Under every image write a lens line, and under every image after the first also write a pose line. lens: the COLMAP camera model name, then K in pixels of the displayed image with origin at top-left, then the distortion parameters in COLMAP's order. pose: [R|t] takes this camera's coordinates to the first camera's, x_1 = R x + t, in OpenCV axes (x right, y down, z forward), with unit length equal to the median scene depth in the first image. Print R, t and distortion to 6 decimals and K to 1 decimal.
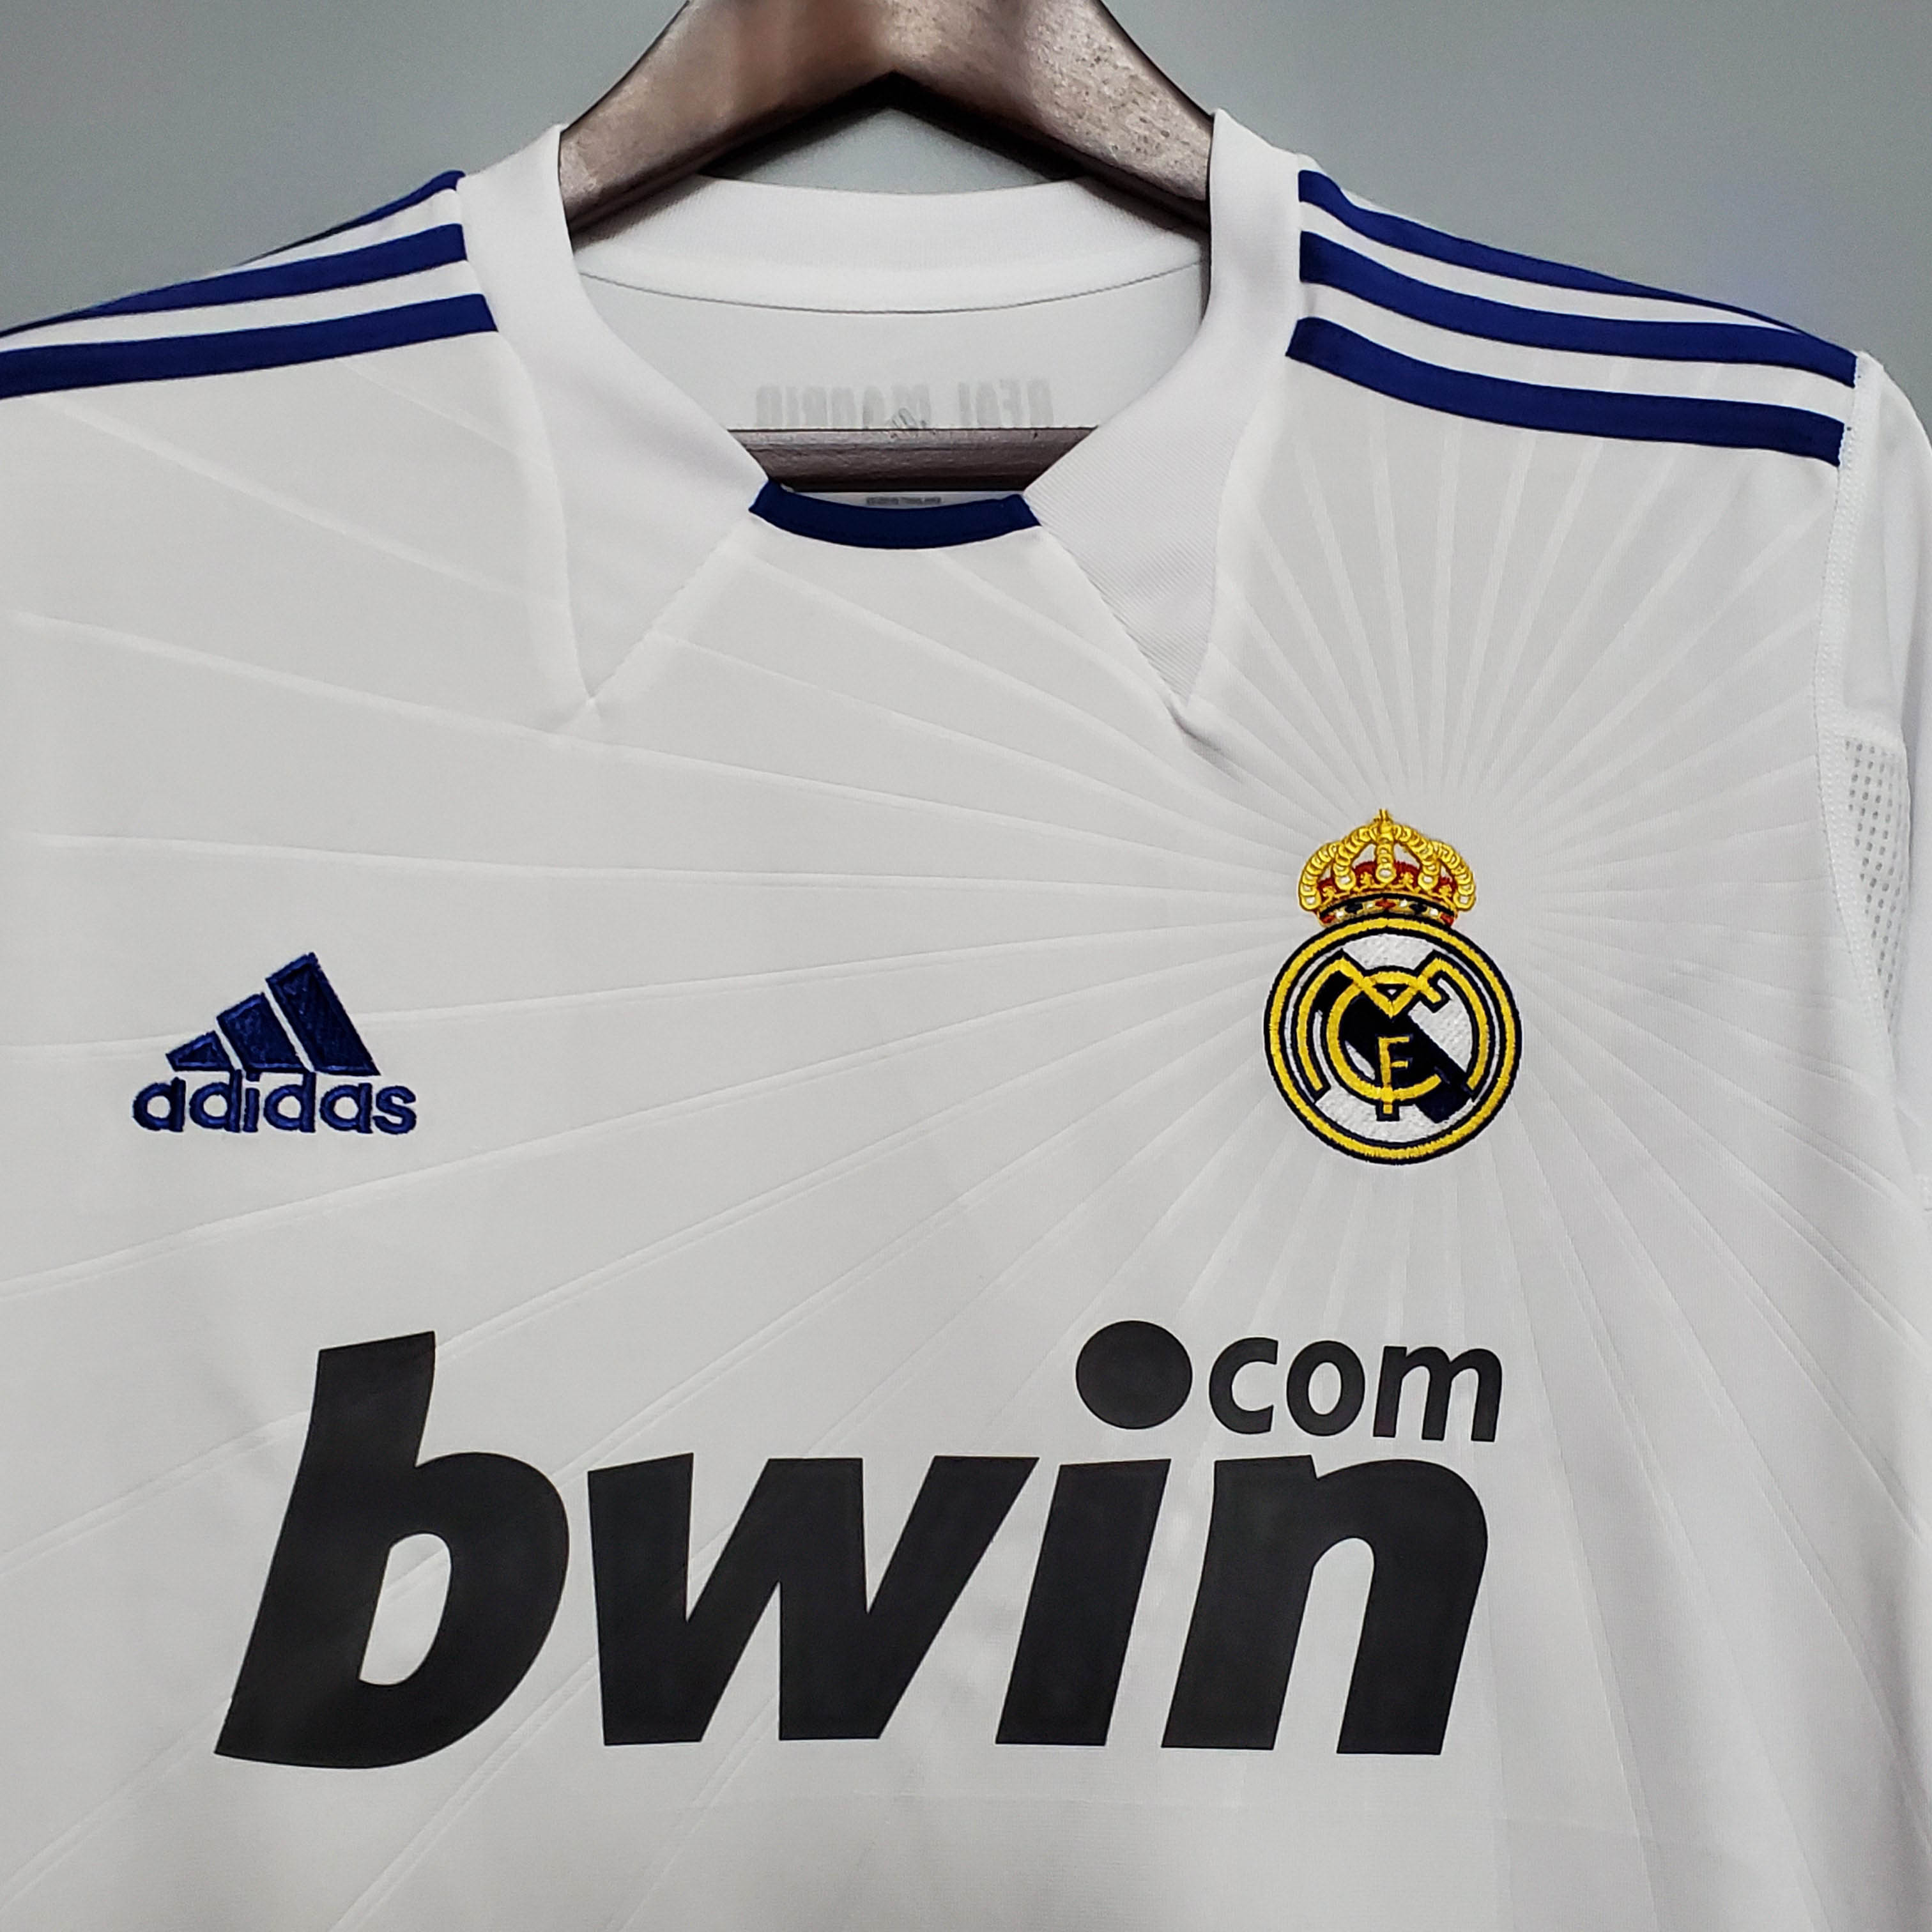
lens RADIAL K [[2566.6, 0, 966.0], [0, 2566.6, 966.0], [0, 0, 1]] dist [0.267019, -1.056030]
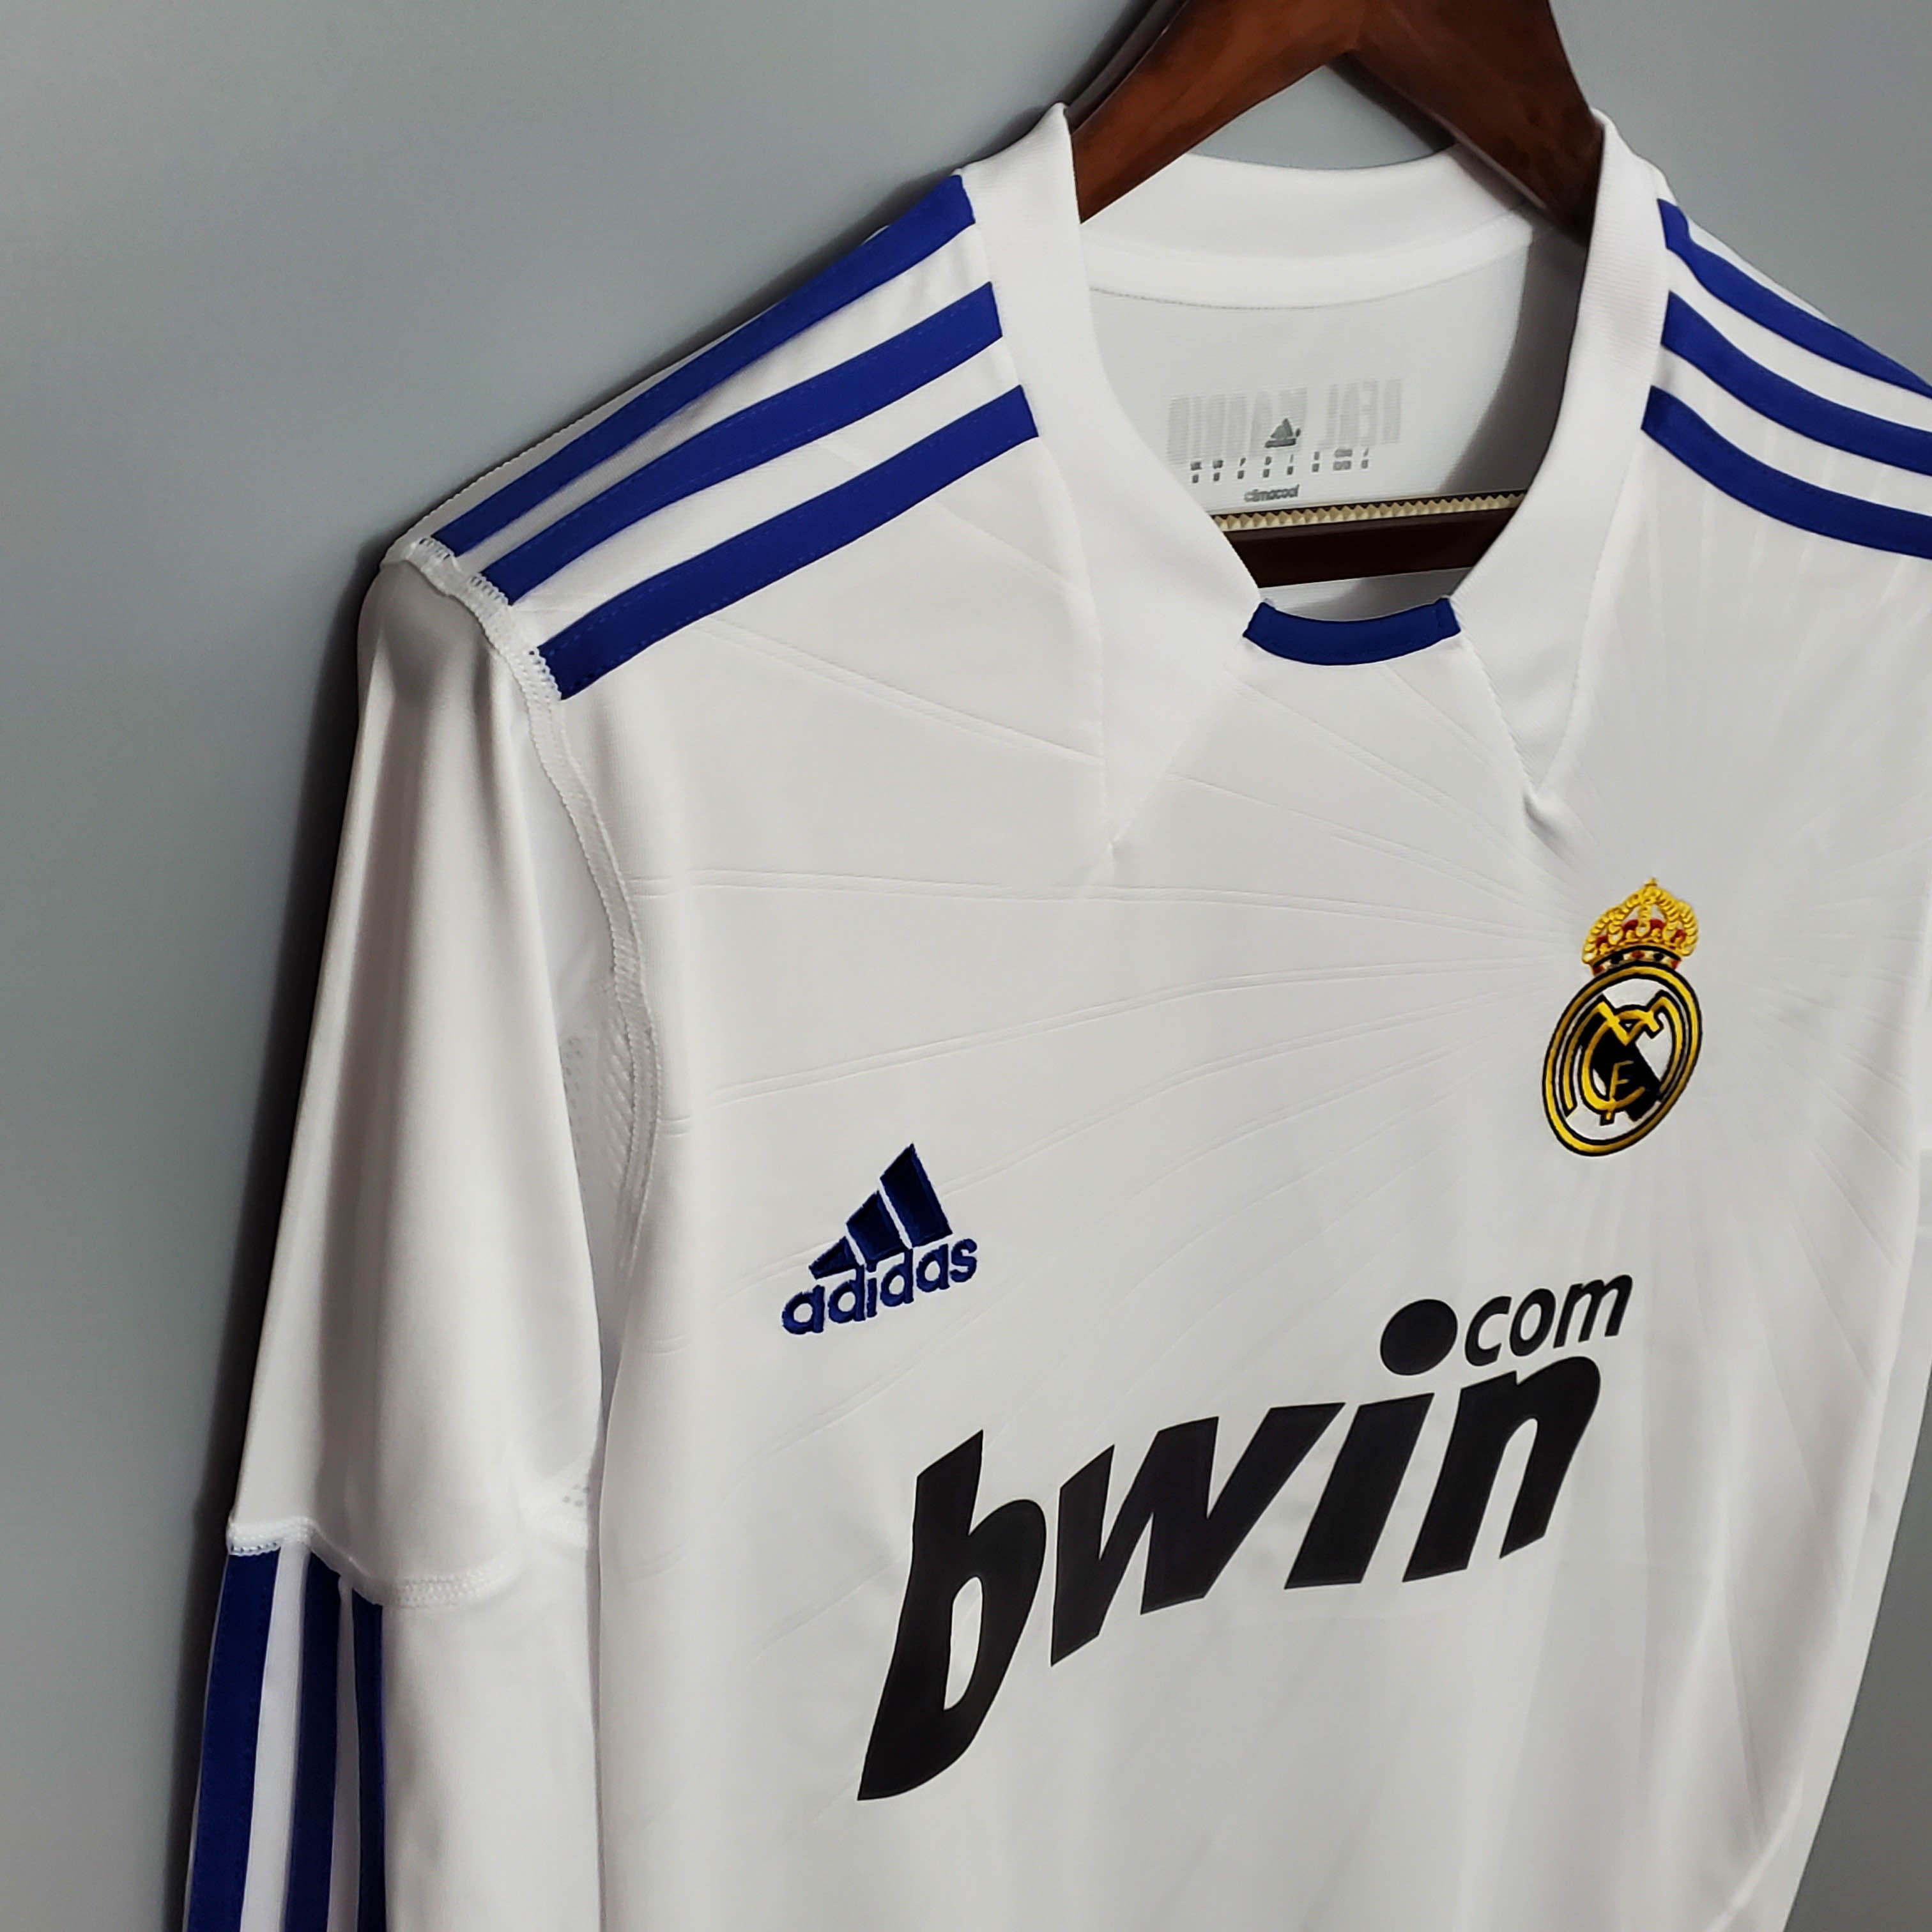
lens RADIAL K [[2566.6, 0, 966.0], [0, 2566.6, 966.0], [0, 0, 1]] dist [0.267019, -1.056030]
pose [[0.875748, -0.084550, 0.475307, -0.702792], [-0.184139, 0.851613, 0.490763, -0.567945], [-0.446271, -0.517308, 0.730229, 0.254430]]
